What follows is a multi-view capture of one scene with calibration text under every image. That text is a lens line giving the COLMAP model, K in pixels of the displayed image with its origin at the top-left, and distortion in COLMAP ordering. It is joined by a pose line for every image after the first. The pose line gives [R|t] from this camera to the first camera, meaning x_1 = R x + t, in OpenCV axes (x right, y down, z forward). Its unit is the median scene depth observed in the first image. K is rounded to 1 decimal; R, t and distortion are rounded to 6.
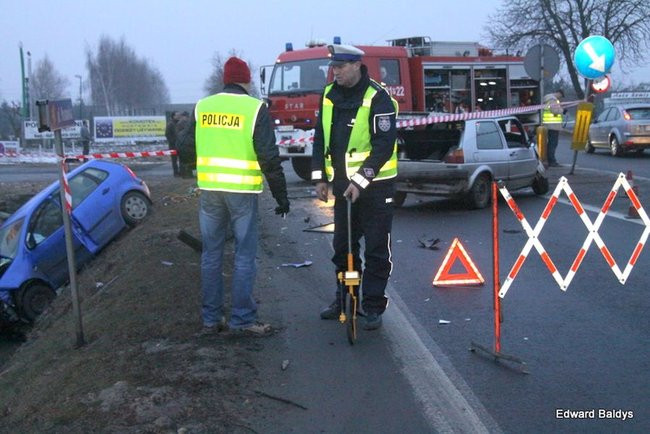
lens RADIAL K [[968.3, 0, 323.4], [0, 968.3, 216.9], [0, 0, 1]] dist [0.024082, 0.000000]
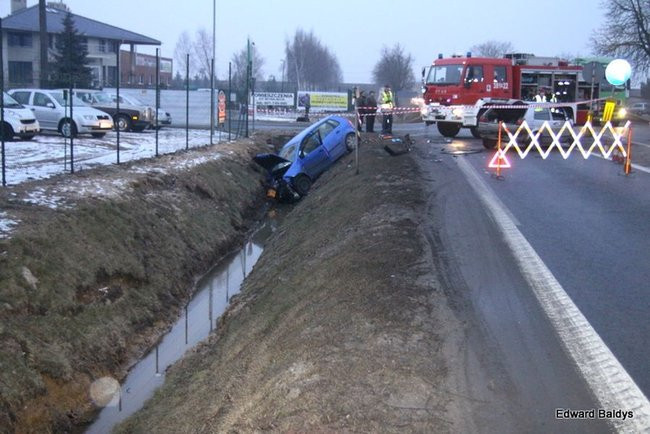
lens RADIAL K [[824.1, 0, 321.9], [0, 824.1, 213.8], [0, 0, 1]] dist [-0.008342, 0.000000]
pose [[0.983681, 0.072815, -0.164530, 0.017158], [-0.066318, 0.996799, 0.044649, 0.046886], [0.167254, -0.033009, 0.985361, -0.449135]]
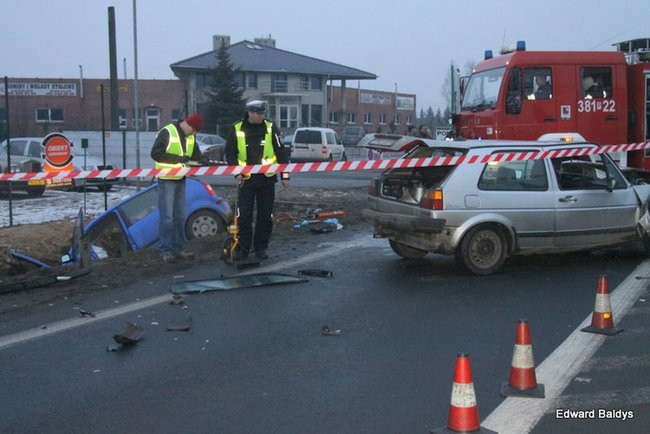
lens RADIAL K [[824.1, 0, 329.2], [0, 824.1, 217.0], [0, 0, 1]] dist [-0.008342, 0.000000]
pose [[0.852033, 0.078171, -0.517619, 0.239501], [-0.073796, 0.996850, 0.029070, -0.038519], [0.518261, 0.013429, 0.855117, 0.281292]]
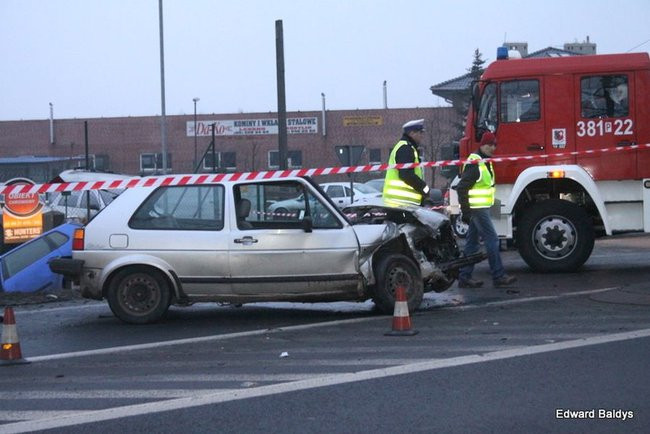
lens RADIAL K [[1190.5, 0, 321.9], [0, 1190.5, 216.9], [0, 0, 1]] dist [0.025018, 0.000000]
pose [[0.606273, 0.035241, -0.794475, 0.541700], [-0.075985, 0.997014, -0.013759, -0.049138], [0.791618, 0.068710, 0.607141, 0.401409]]
